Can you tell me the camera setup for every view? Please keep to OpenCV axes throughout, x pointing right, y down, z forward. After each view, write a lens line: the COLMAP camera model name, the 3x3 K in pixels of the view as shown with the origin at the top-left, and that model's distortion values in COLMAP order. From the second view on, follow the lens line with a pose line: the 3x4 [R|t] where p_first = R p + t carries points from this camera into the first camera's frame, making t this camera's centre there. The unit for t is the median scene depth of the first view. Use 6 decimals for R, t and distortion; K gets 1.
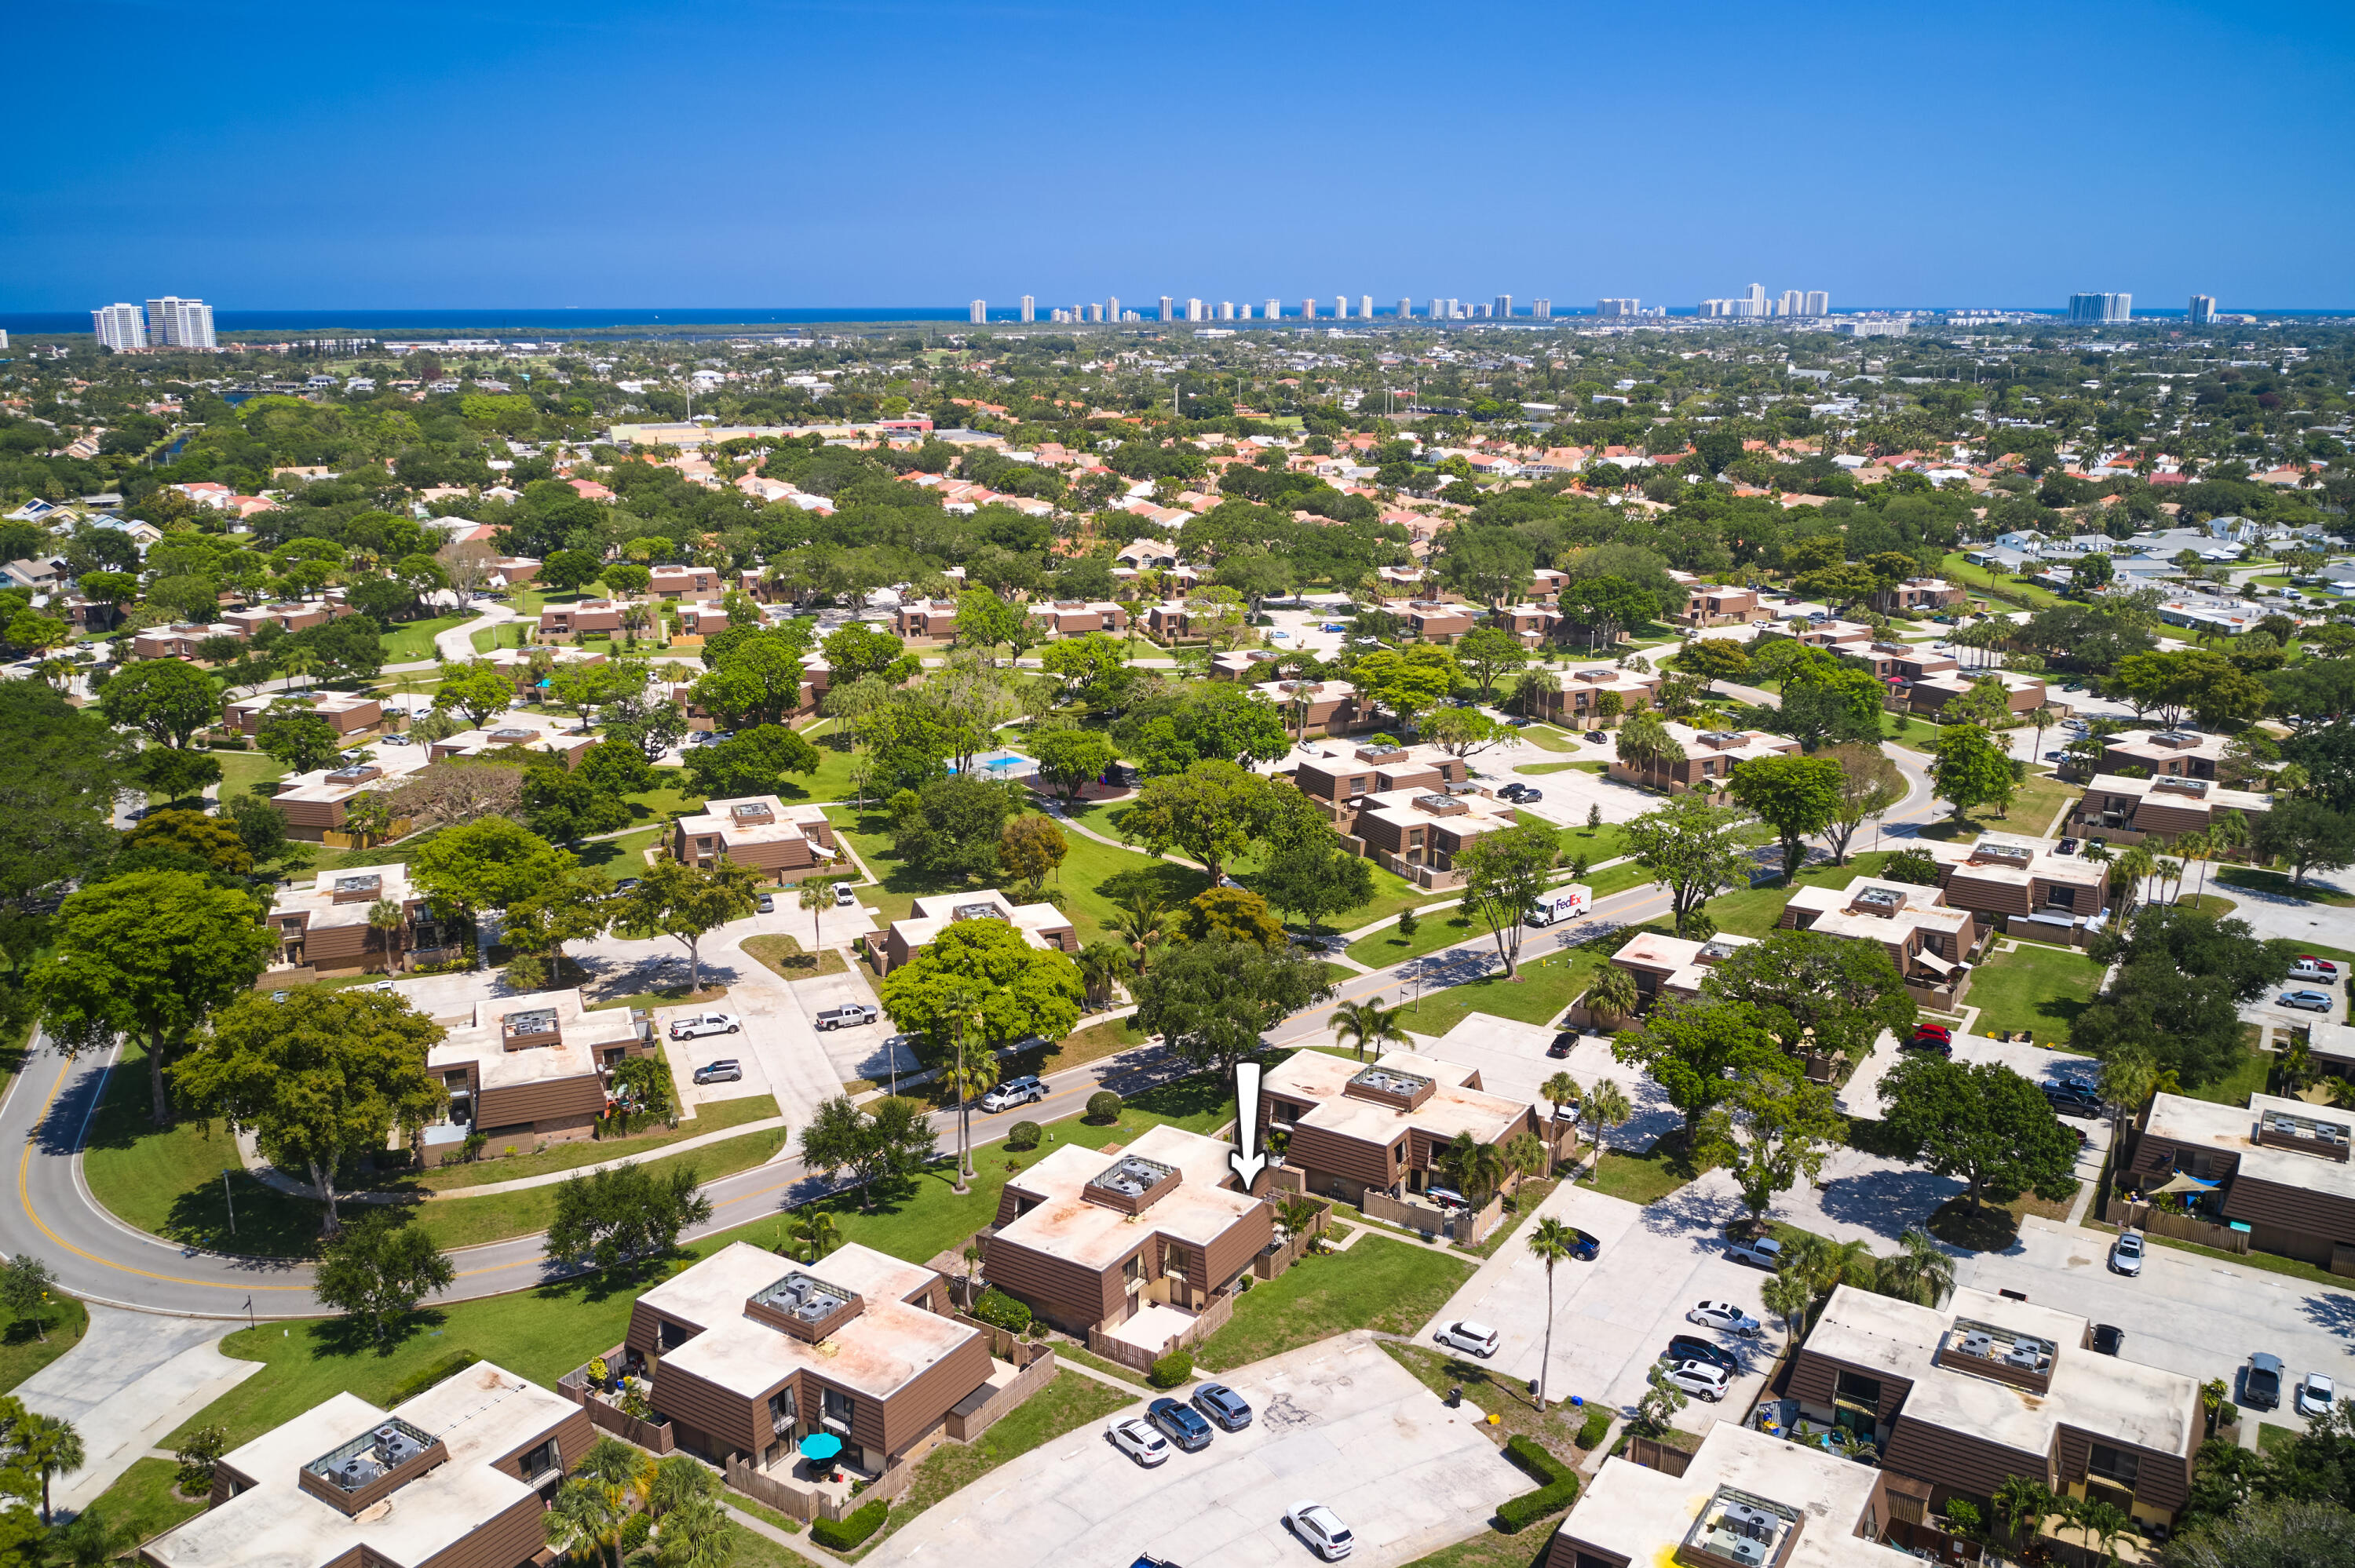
lens RADIAL K [[1838.2, 0, 1208.4], [0, 1838.2, 784.4], [0, 0, 1]] dist [-0.014976, -0.000508]
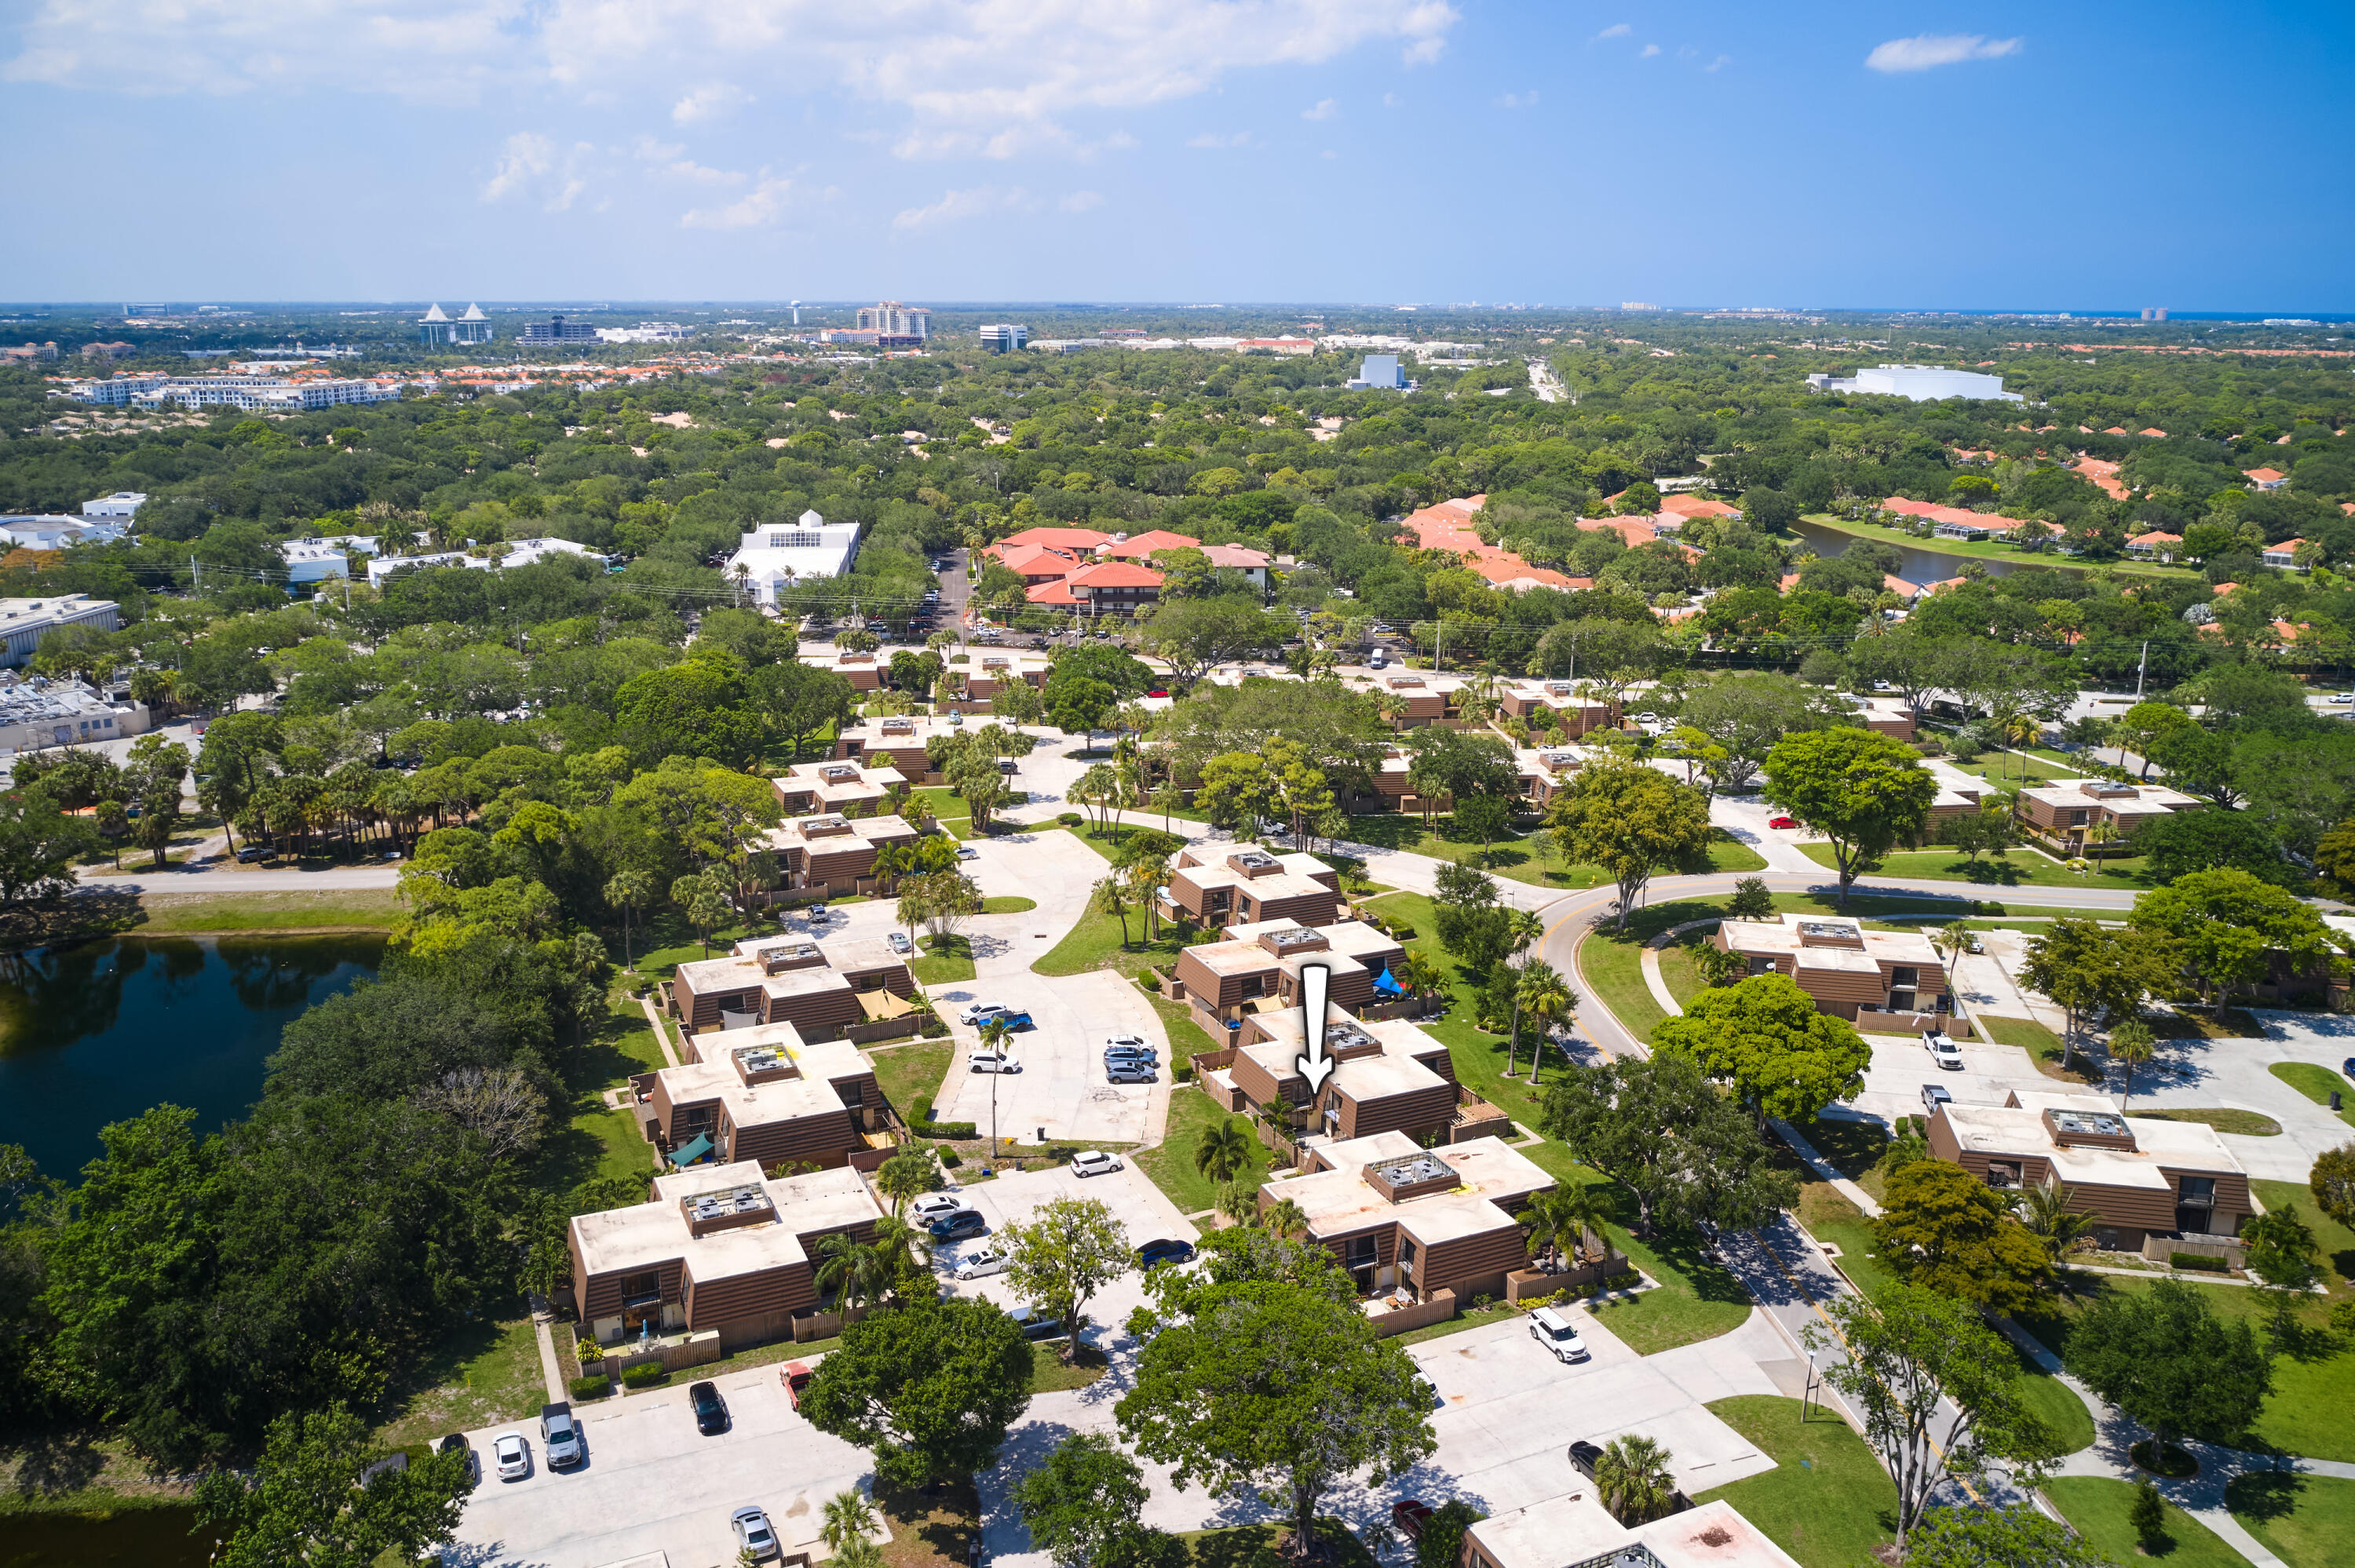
lens RADIAL K [[1838.2, 0, 1208.4], [0, 1838.2, 784.4], [0, 0, 1]] dist [-0.014976, -0.000508]
pose [[-0.547114, 0.216105, -0.808681, 0.550873], [-0.226484, 0.891845, 0.391557, -0.226097], [0.805836, 0.397379, -0.438997, 0.793463]]
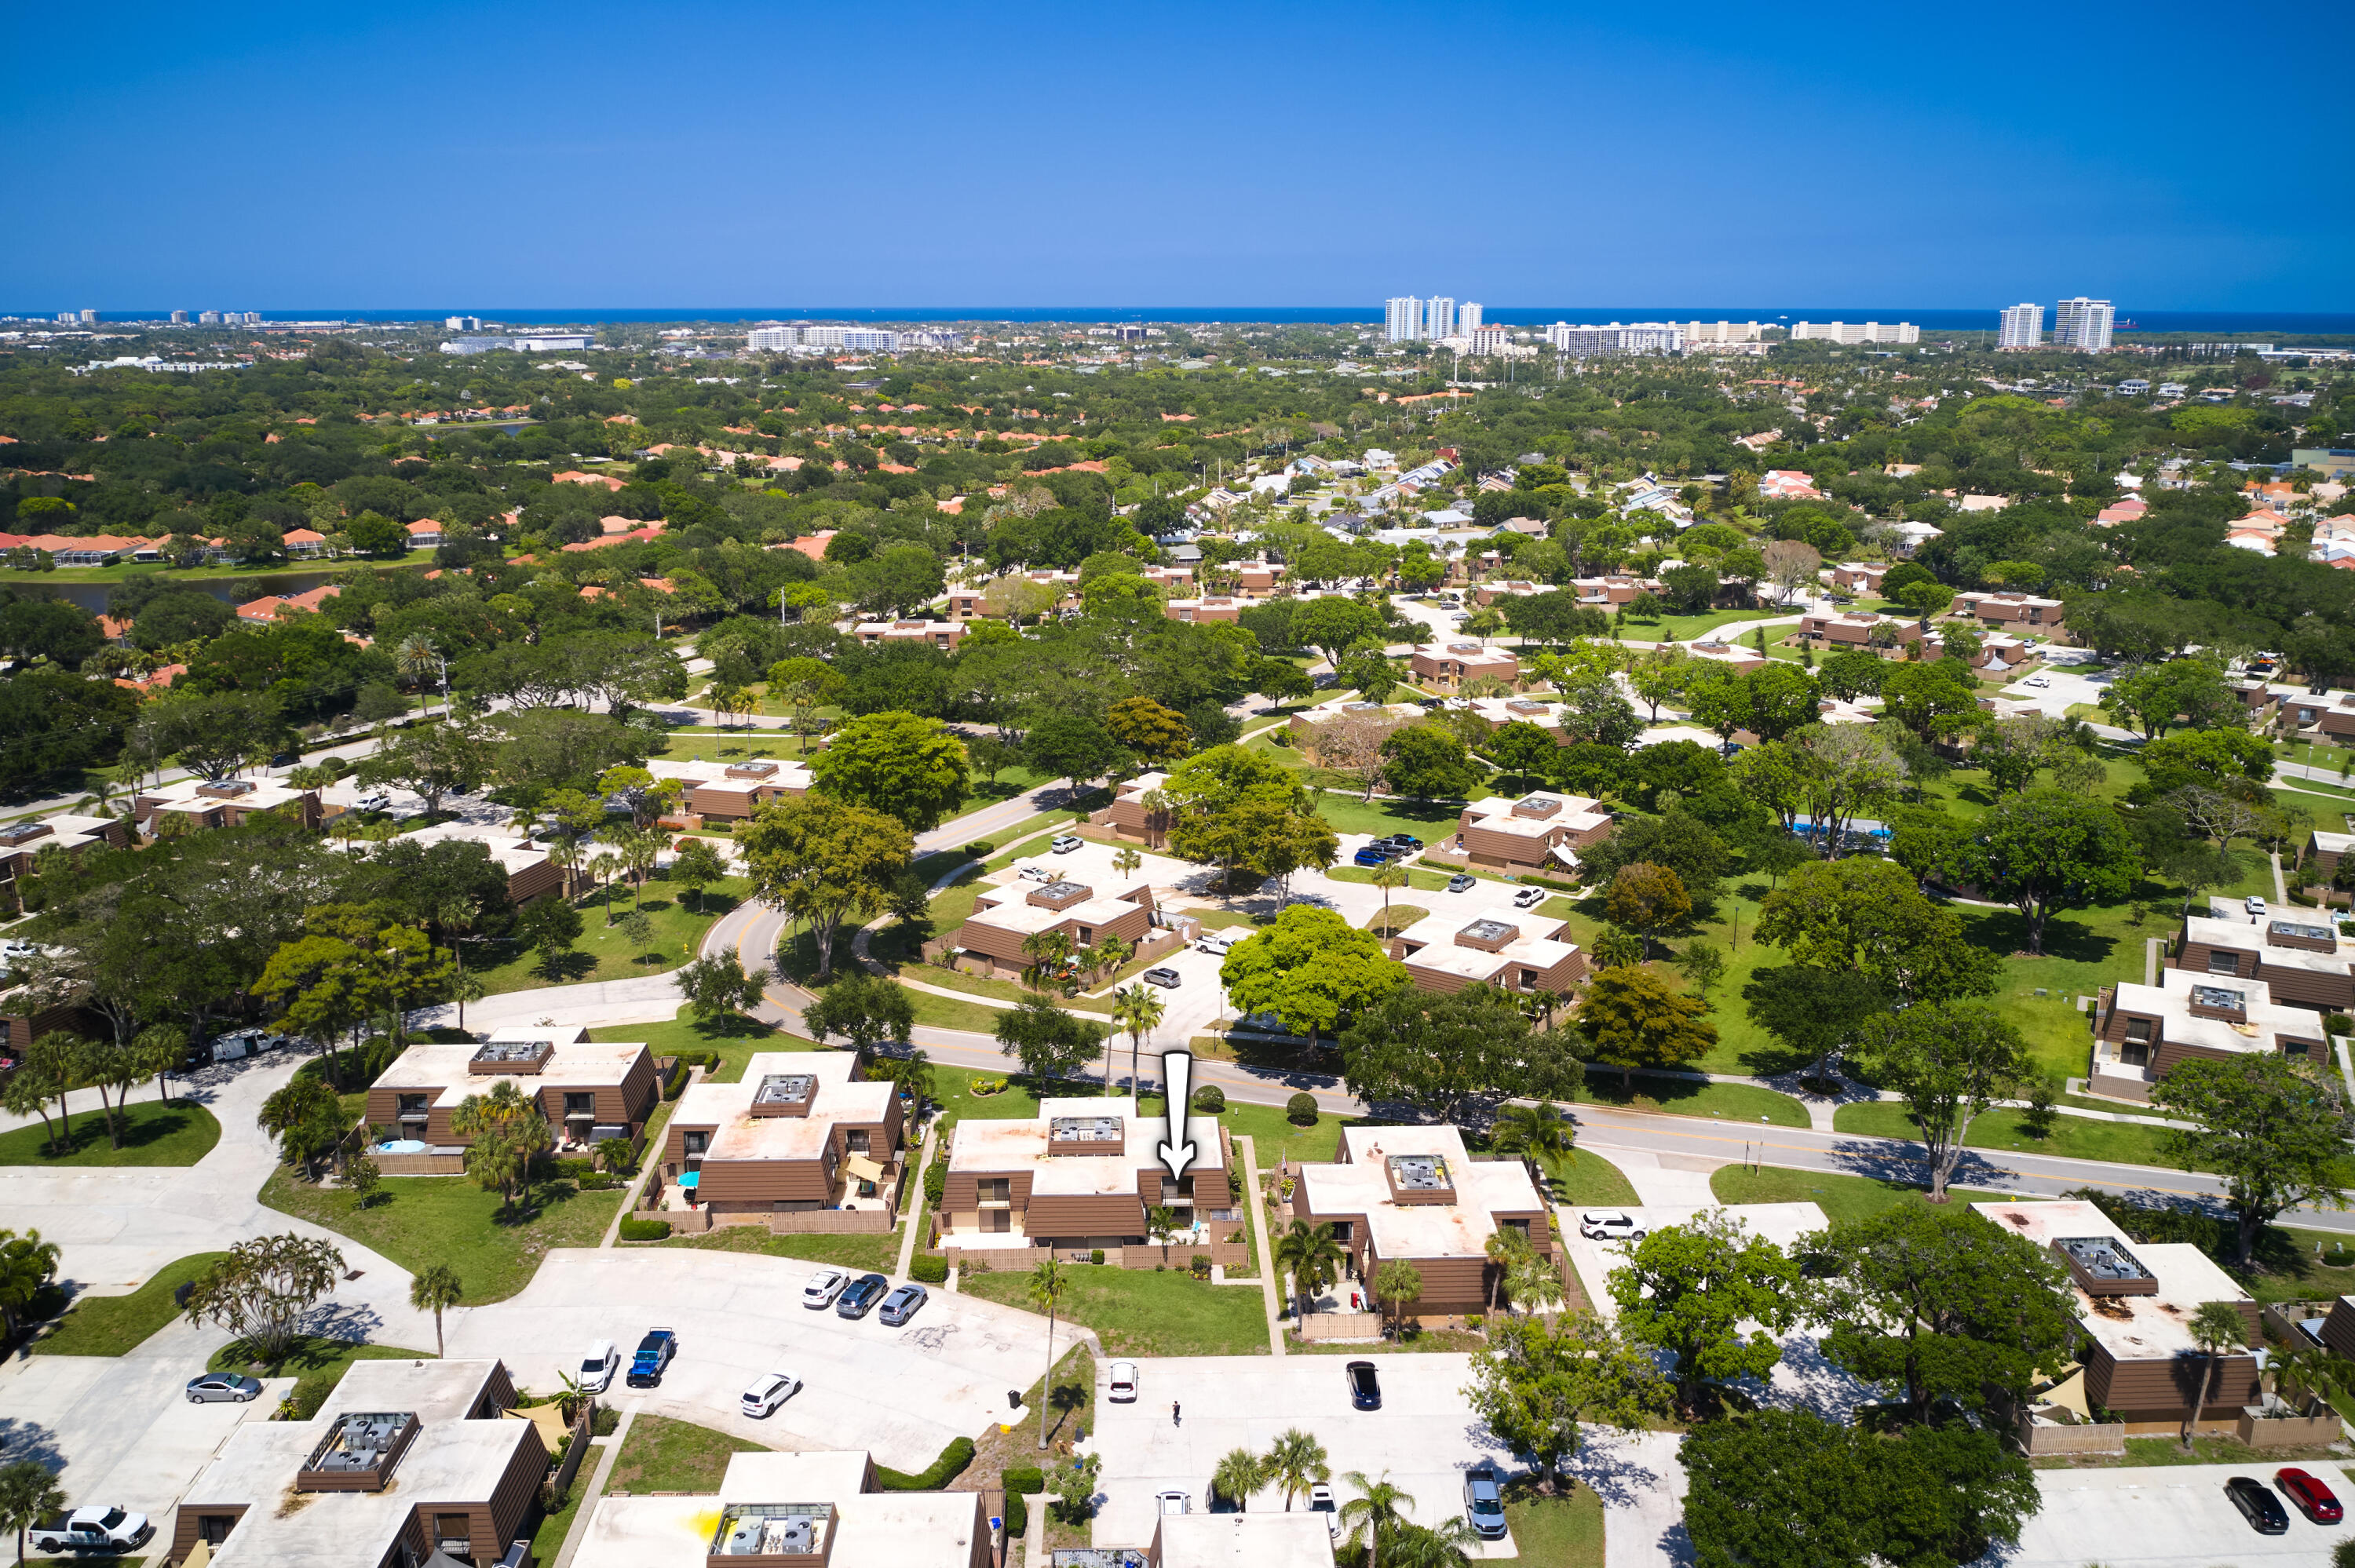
lens RADIAL K [[1936.1, 0, 1152.7], [0, 1936.1, 783.3], [0, 0, 1]] dist [-0.009693, -0.004397]
pose [[0.550042, 0.206381, -0.809234, 0.475530], [-0.217881, 0.970889, 0.099513, -0.054139], [0.806214, 0.121580, 0.578996, 0.207046]]
